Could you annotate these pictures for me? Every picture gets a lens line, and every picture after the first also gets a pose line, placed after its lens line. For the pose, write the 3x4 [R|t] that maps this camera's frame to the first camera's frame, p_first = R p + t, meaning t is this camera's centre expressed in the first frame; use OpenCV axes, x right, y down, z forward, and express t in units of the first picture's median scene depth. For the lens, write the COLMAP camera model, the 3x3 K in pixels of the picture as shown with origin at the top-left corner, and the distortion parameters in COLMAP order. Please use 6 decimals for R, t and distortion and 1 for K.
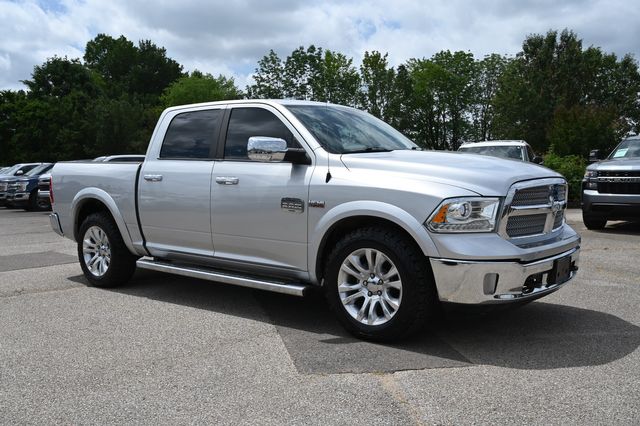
lens RADIAL K [[606.6, 0, 320.0], [0, 606.6, 213.0], [0, 0, 1]] dist [0.006849, 0.001731]
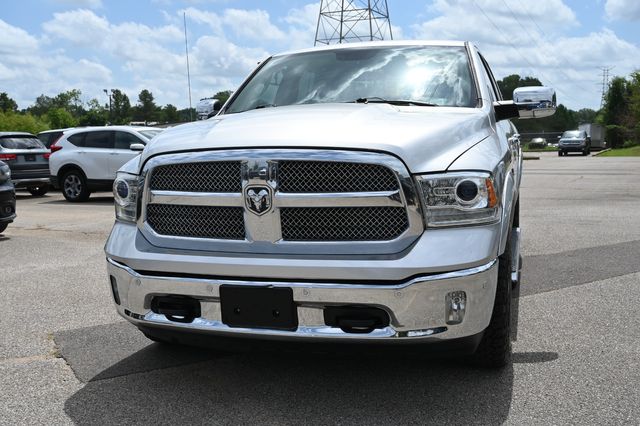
lens RADIAL K [[705.6, 0, 320.0], [0, 705.6, 213.0], [0, 0, 1]] dist [0.011034, -0.006419]
pose [[0.373756, 0.096901, -0.922451, 0.725499], [-0.045652, 0.995244, 0.086051, -0.039959], [0.926403, 0.009950, 0.376402, 0.558965]]
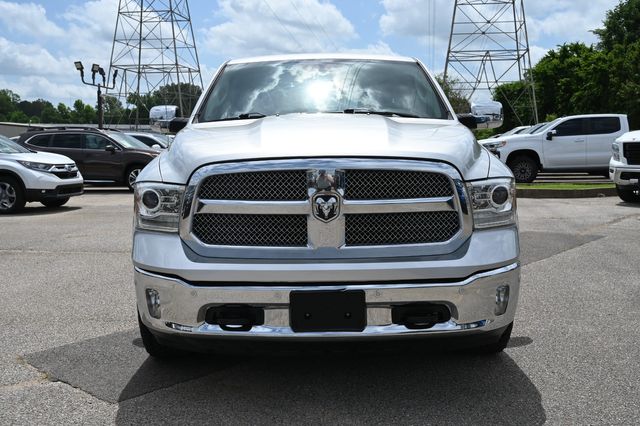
lens RADIAL K [[705.6, 0, 320.0], [0, 705.6, 213.0], [0, 0, 1]] dist [0.011034, -0.006419]
pose [[0.626193, 0.079852, -0.775568, 0.651146], [-0.044344, 0.996779, 0.066824, -0.034809], [0.778406, -0.007453, 0.627717, 0.385953]]
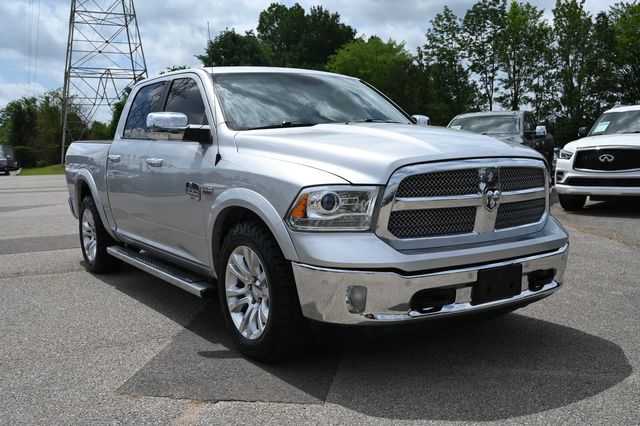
lens RADIAL K [[655.5, 0, 320.0], [0, 655.5, 213.0], [0, 0, 1]] dist [0.010215, -0.018443]
pose [[0.953739, 0.017586, -0.300121, 0.298662], [-0.006162, 0.999221, 0.038968, -0.014601], [0.300573, -0.035316, 0.953105, 0.124674]]
